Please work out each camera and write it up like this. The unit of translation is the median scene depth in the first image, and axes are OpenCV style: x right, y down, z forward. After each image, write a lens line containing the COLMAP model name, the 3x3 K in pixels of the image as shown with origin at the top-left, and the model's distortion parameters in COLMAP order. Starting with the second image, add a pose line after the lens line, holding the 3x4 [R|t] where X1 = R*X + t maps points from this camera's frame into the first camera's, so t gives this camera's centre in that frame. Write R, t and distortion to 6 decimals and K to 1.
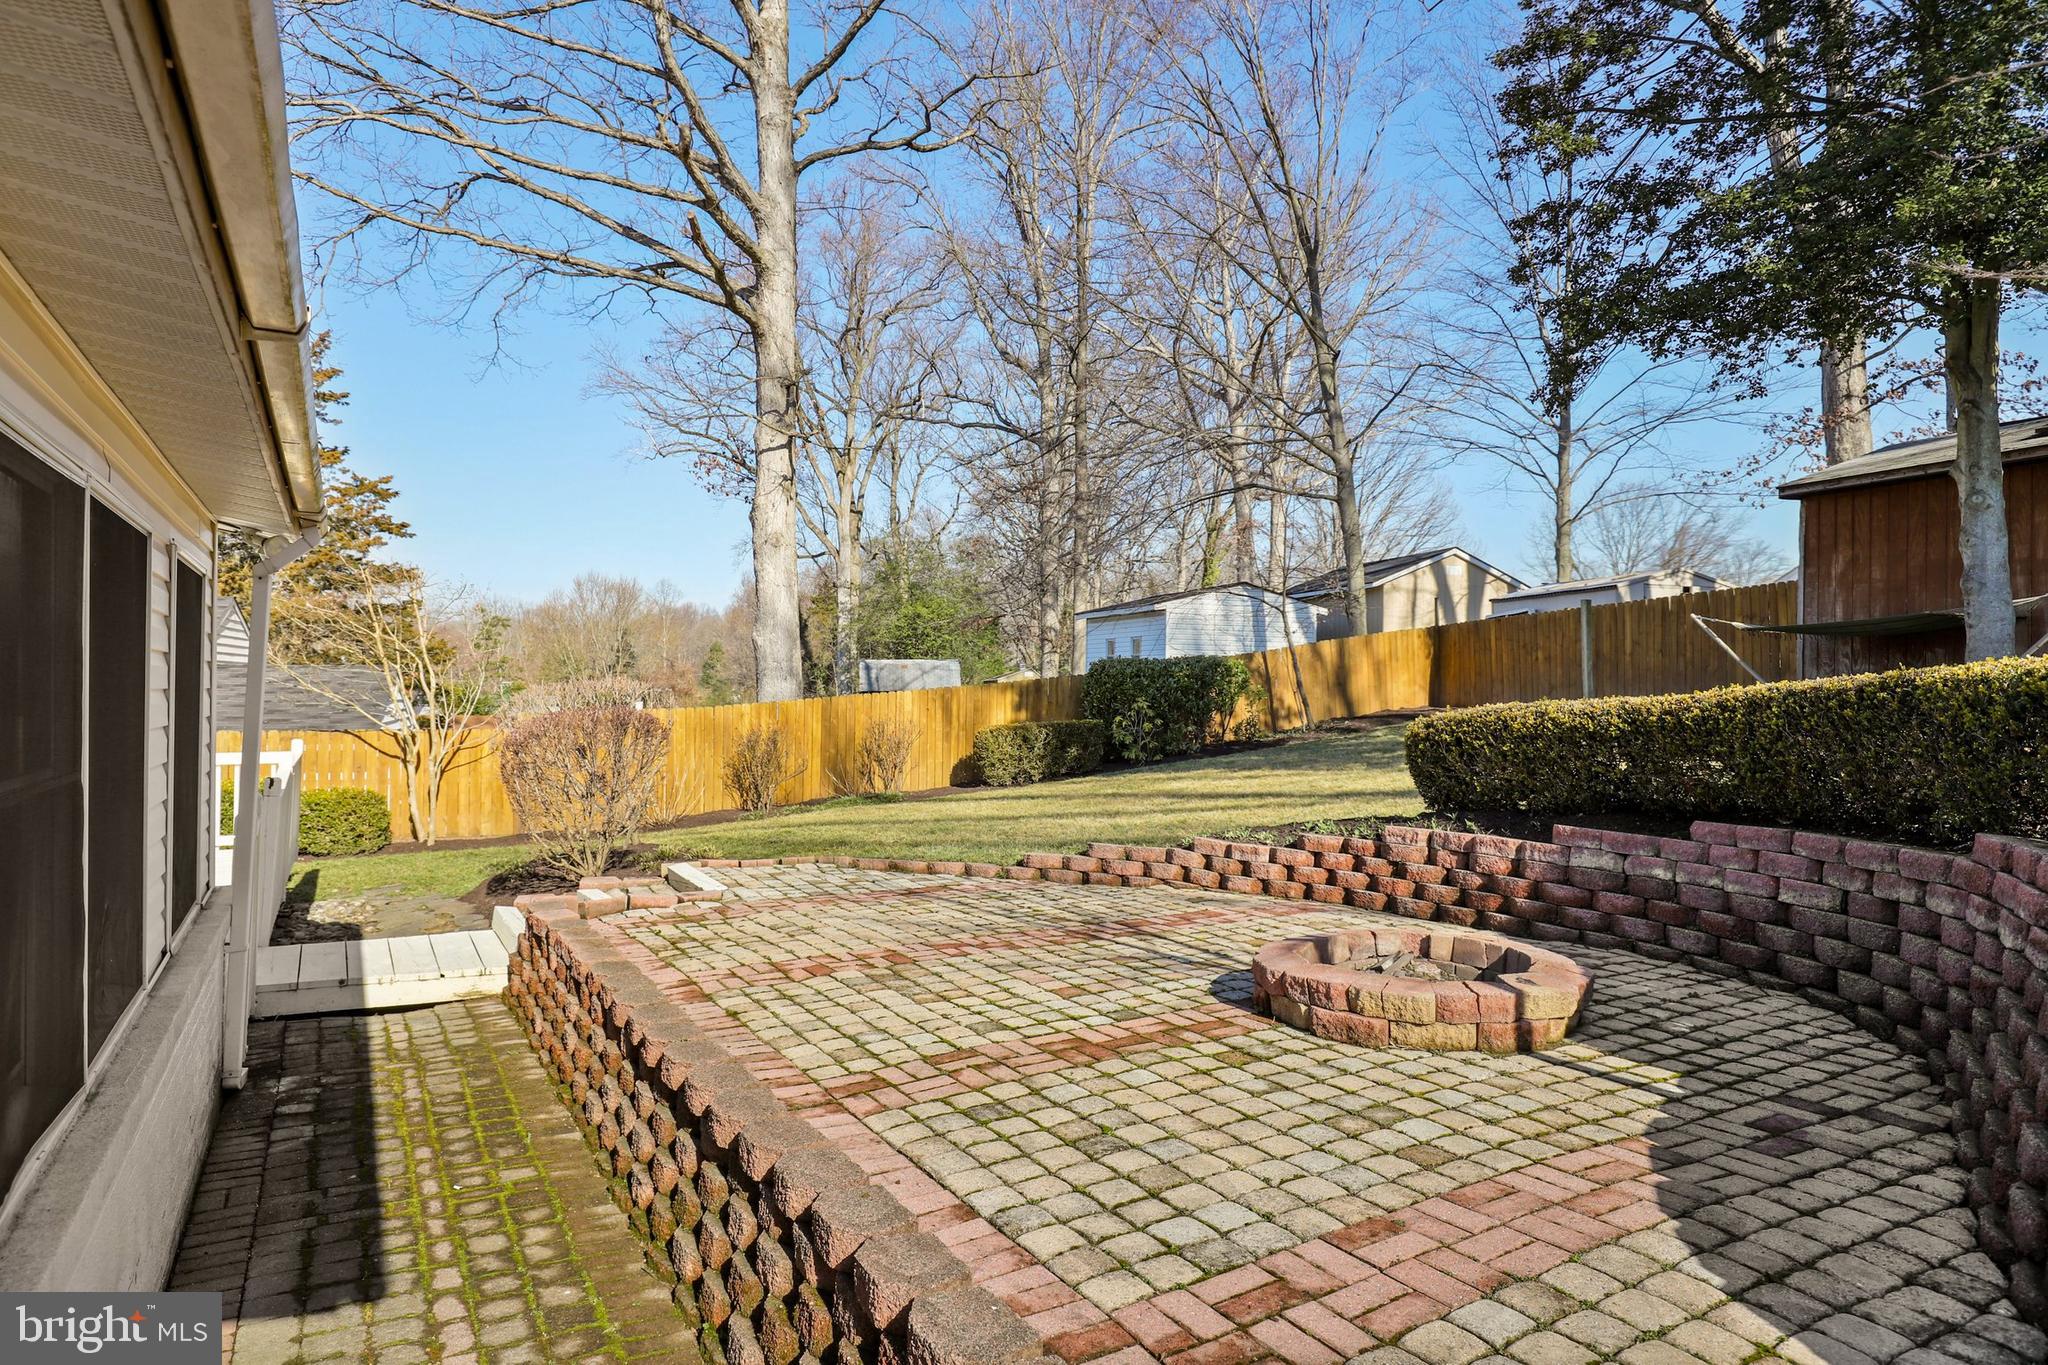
lens RADIAL K [[1204.6, 0, 1016.3], [0, 1204.6, 680.0], [0, 0, 1]] dist [0.004328, -0.002864]
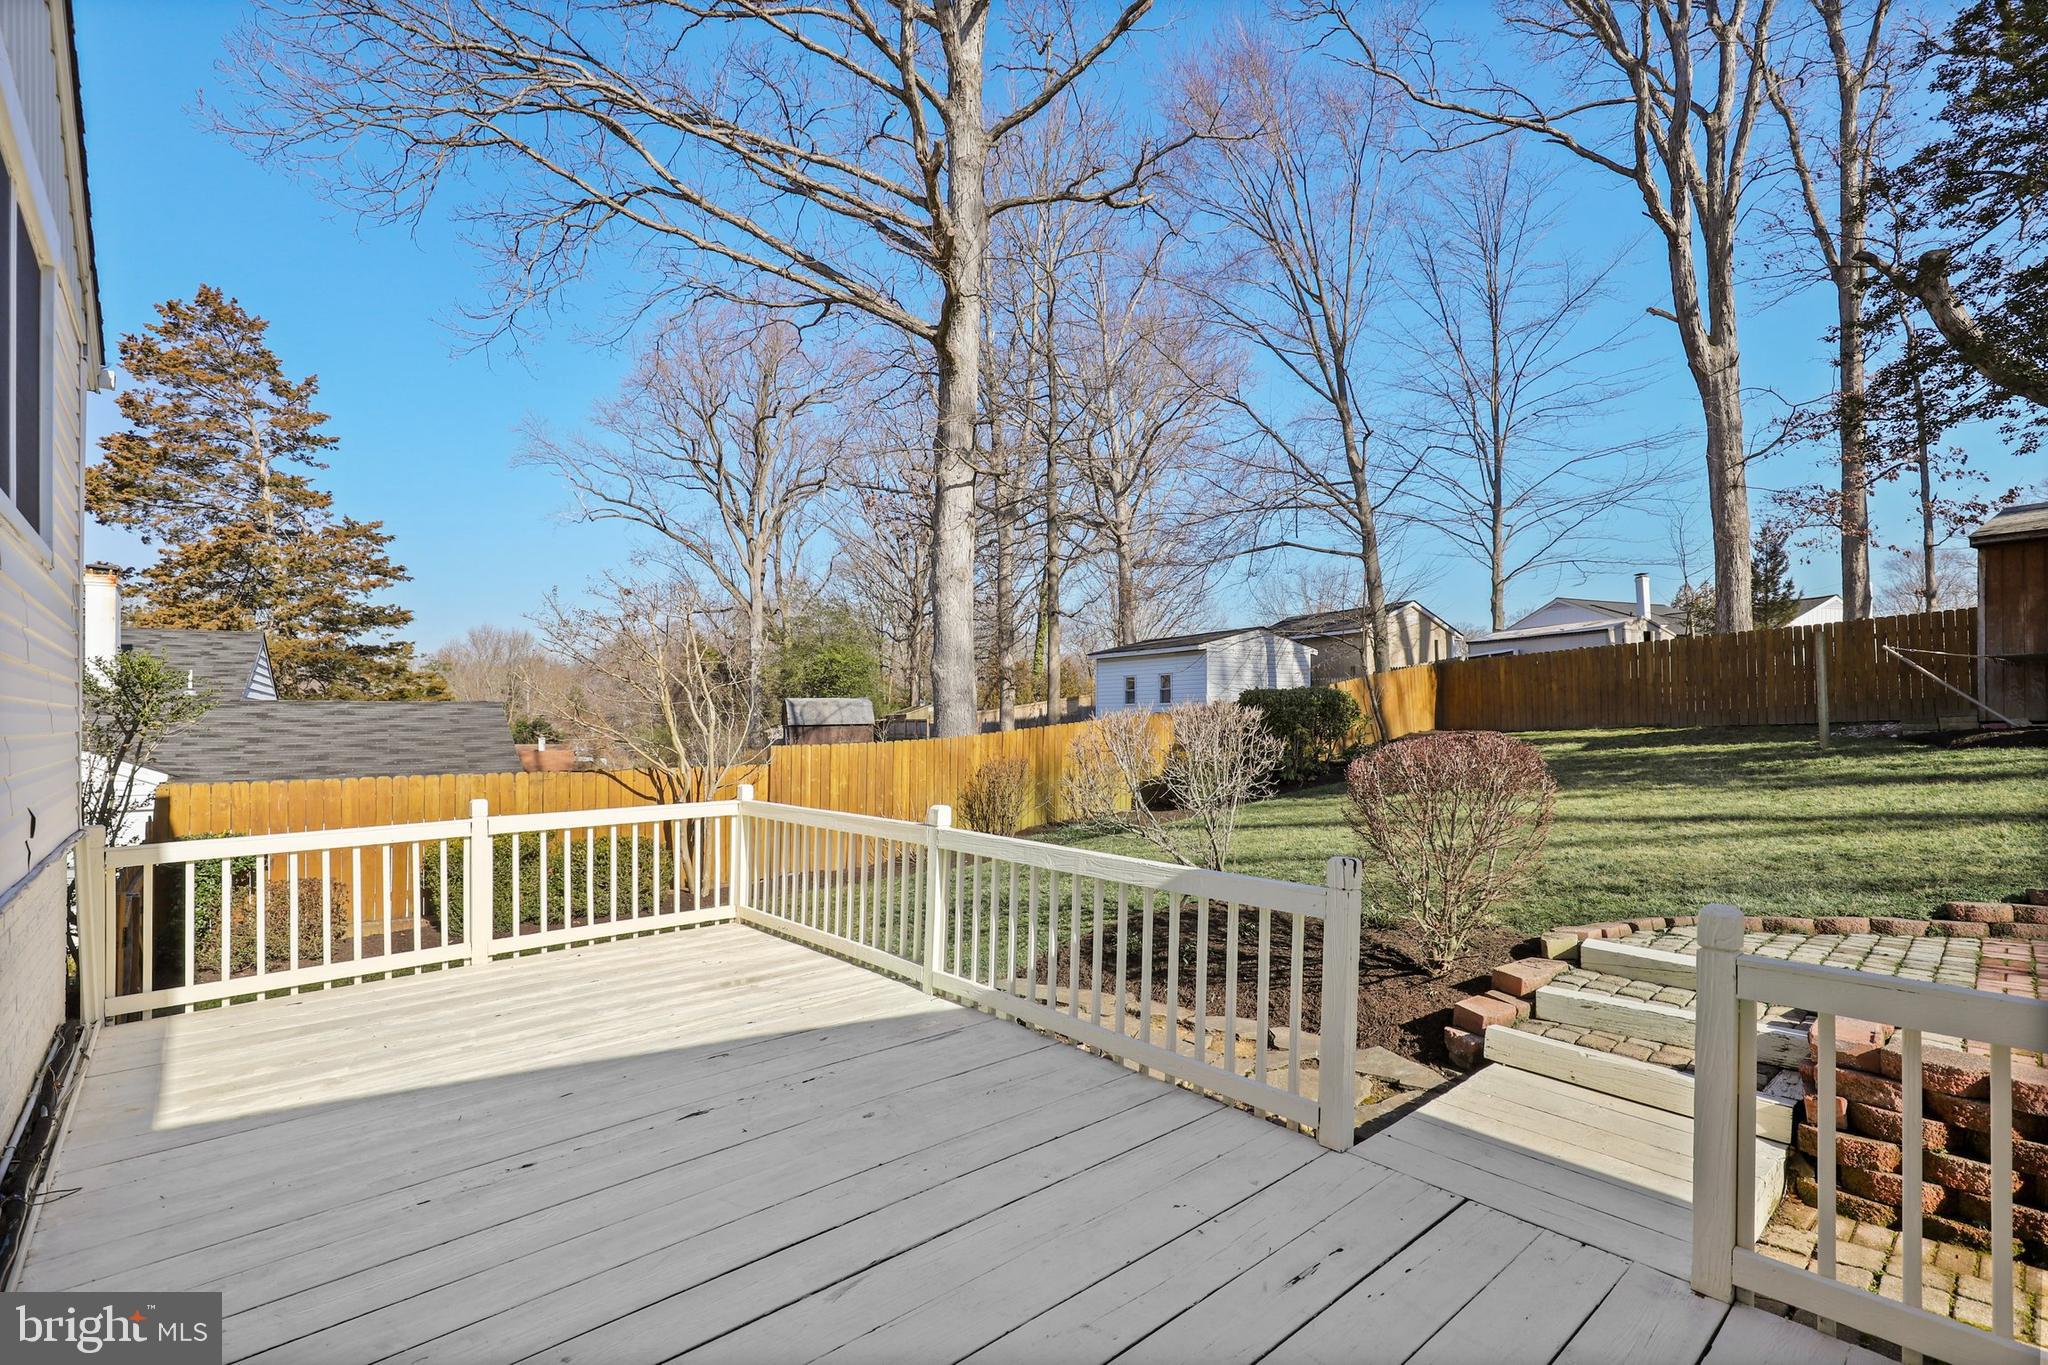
lens RADIAL K [[930.6, 0, 1024.9], [0, 930.6, 713.1], [0, 0, 1]] dist [0.001708, -0.001005]
pose [[0.977008, -0.009017, 0.213013, -0.237650], [0.009387, 0.999956, -0.000726, 0.002002], [-0.212997, 0.002709, 0.977049, 0.160583]]
